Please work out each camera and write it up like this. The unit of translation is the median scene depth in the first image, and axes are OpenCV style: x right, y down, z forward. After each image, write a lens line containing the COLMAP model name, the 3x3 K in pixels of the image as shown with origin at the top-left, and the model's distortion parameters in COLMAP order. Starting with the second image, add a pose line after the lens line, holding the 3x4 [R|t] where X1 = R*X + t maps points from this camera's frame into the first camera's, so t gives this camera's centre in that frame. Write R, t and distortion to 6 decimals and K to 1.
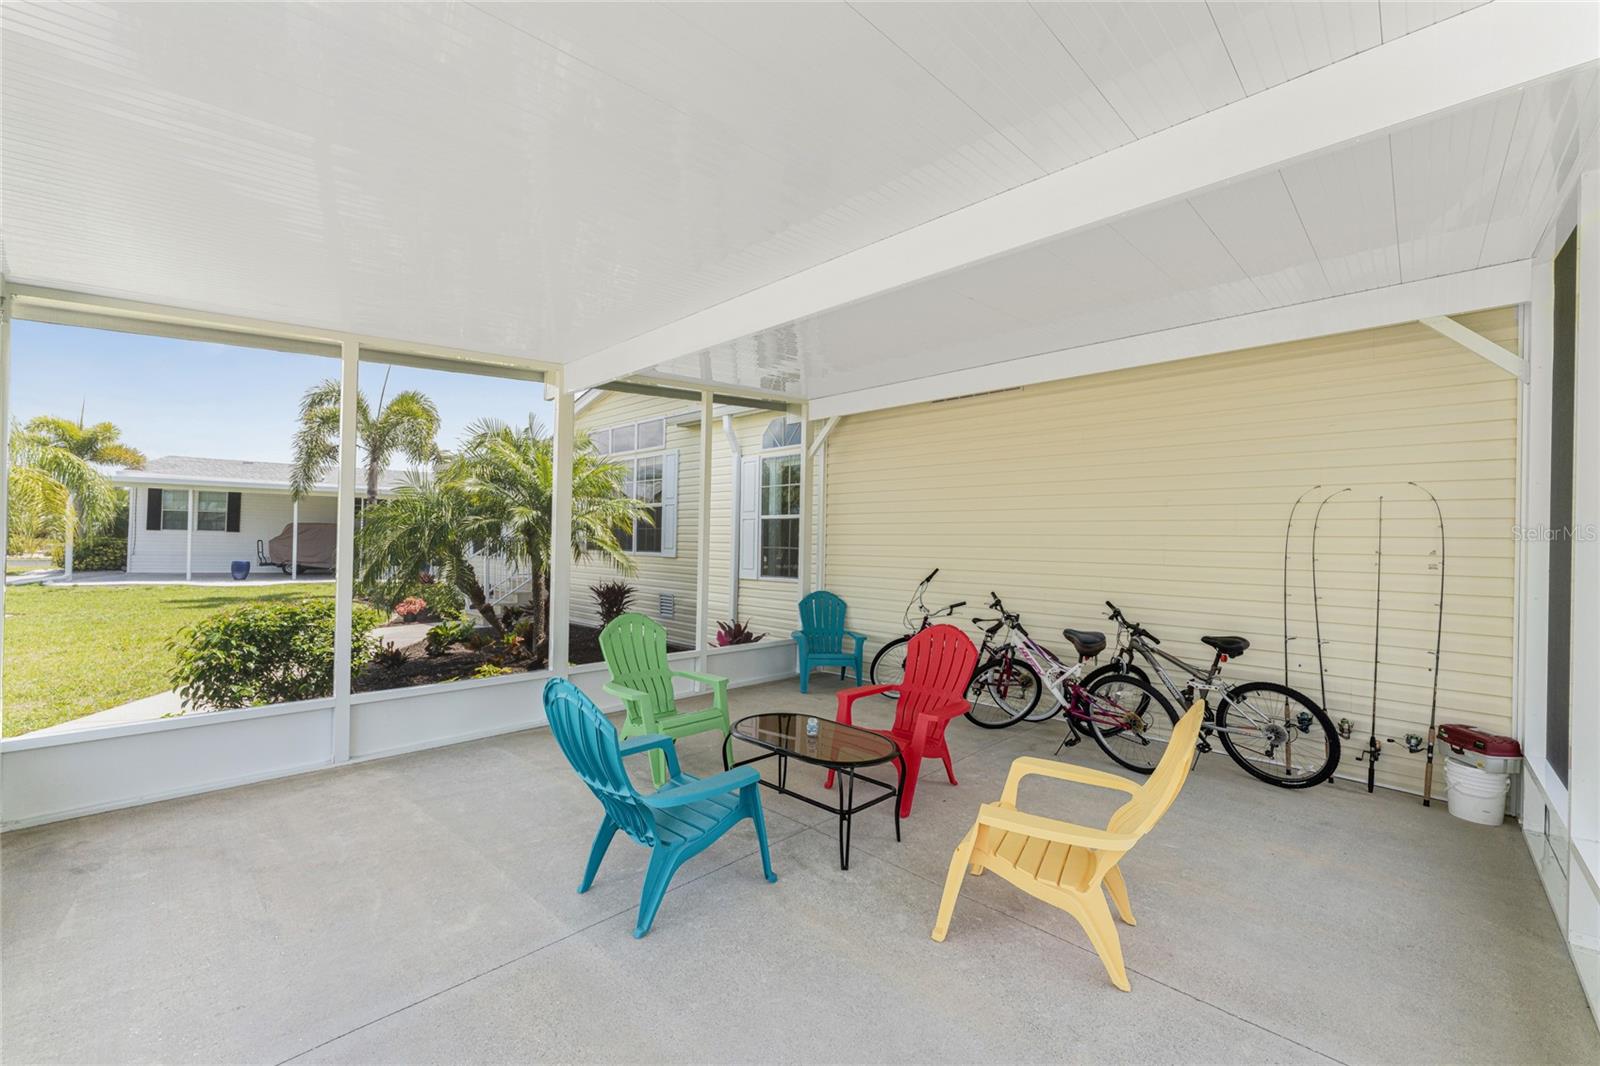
lens RADIAL K [[635.6, 0, 800.9], [0, 635.6, 541.1], [0, 0, 1]] dist [0.002492, 0.000217]
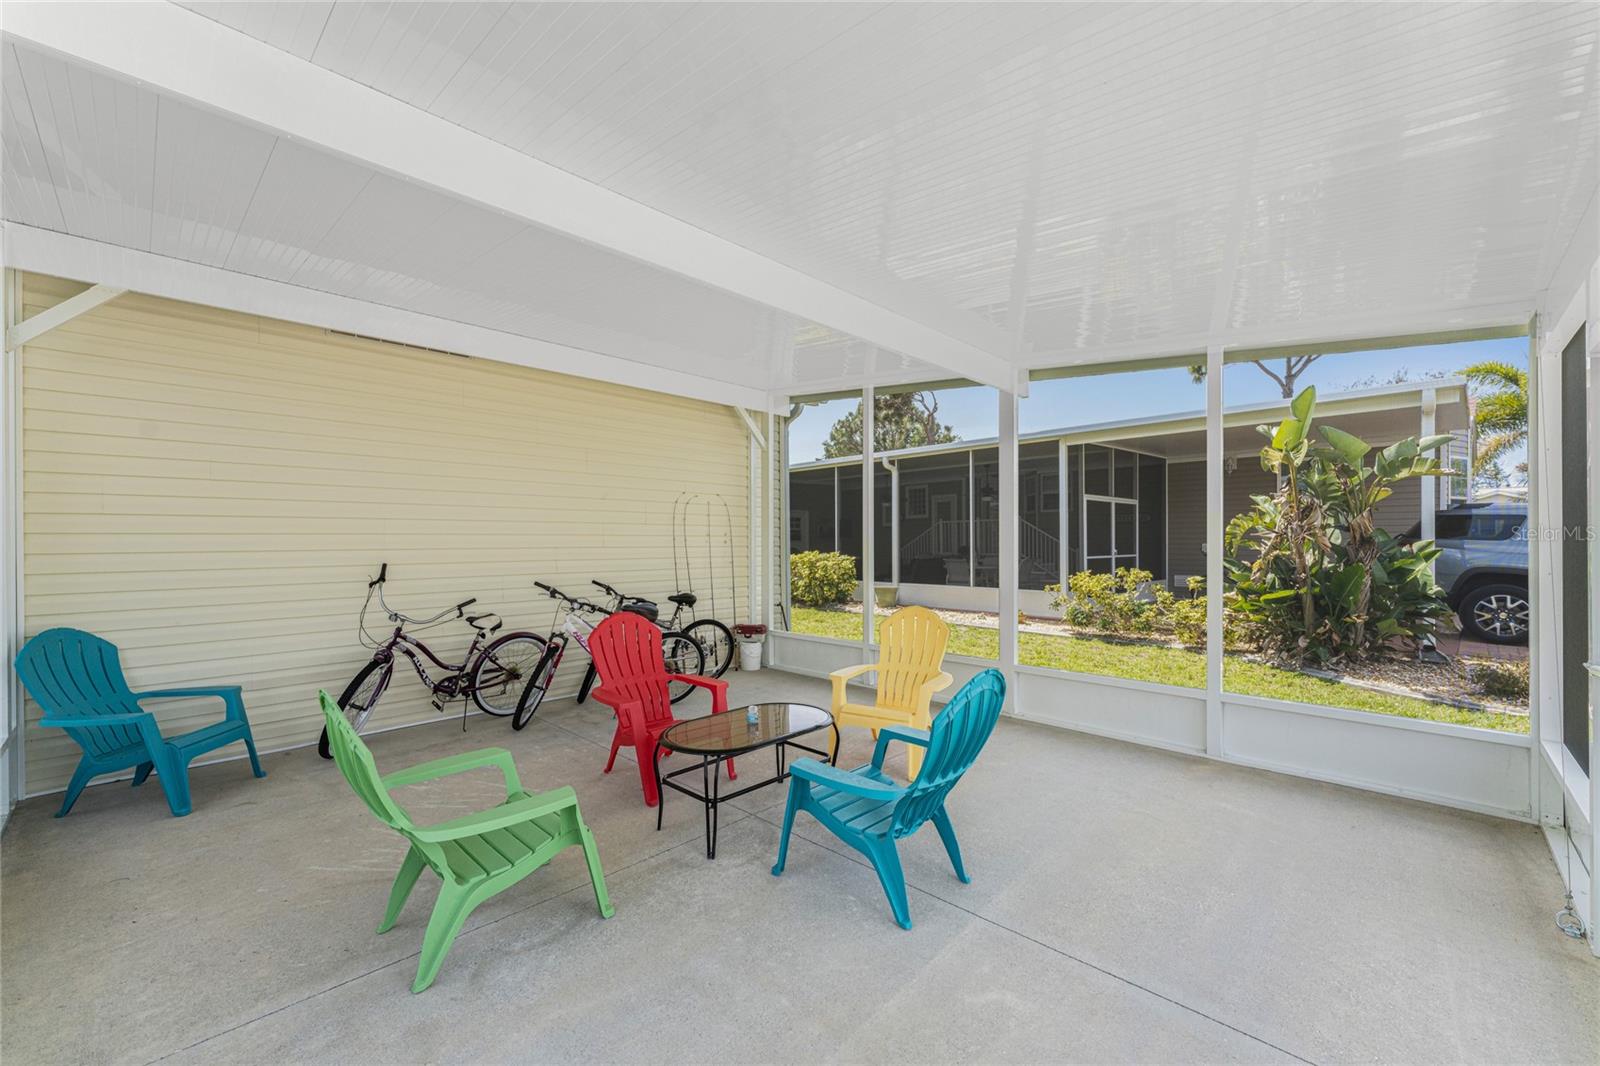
lens RADIAL K [[635.6, 0, 798.2], [0, 635.6, 537.8], [0, 0, 1]] dist [0.002492, 0.000217]
pose [[0.007949, -0.021782, 0.999731, -0.685534], [-0.007898, 0.999730, 0.021844, -0.010237], [-0.999937, -0.008070, 0.007775, 0.641594]]
